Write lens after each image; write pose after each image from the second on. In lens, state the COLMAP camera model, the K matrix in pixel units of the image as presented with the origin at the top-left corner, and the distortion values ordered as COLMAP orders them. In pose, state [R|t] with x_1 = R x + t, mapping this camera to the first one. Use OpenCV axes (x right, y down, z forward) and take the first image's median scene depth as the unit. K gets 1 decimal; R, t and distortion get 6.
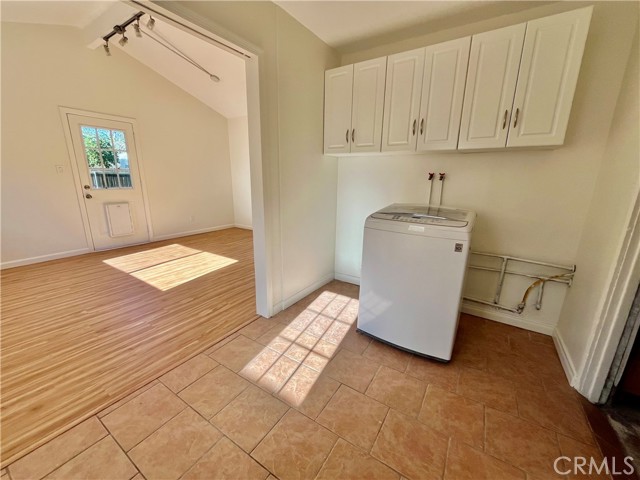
lens RADIAL K [[240.0, 0, 320.0], [0, 240.0, 240.0], [0, 0, 1]] dist [-0.001900, -0.000594]
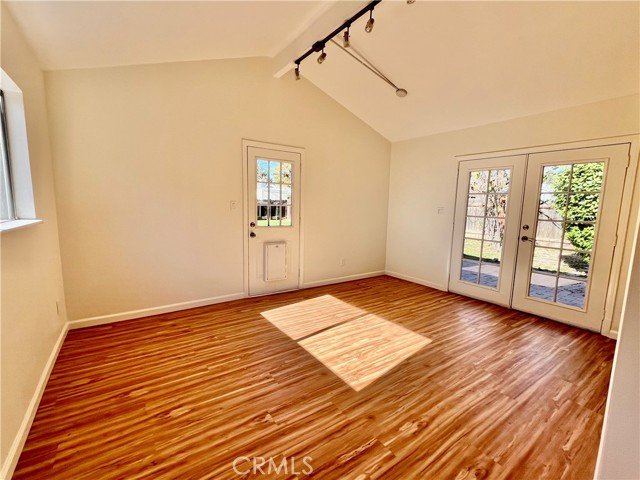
lens RADIAL K [[256.7, 0, 320.0], [0, 256.7, 240.0], [0, 0, 1]] dist [0.000456, -0.000043]
pose [[0.939597, 0.053617, -0.338058, -0.442239], [-0.093056, 0.990469, -0.101549, -0.096466], [0.329391, 0.126874, 0.935631, 0.212577]]
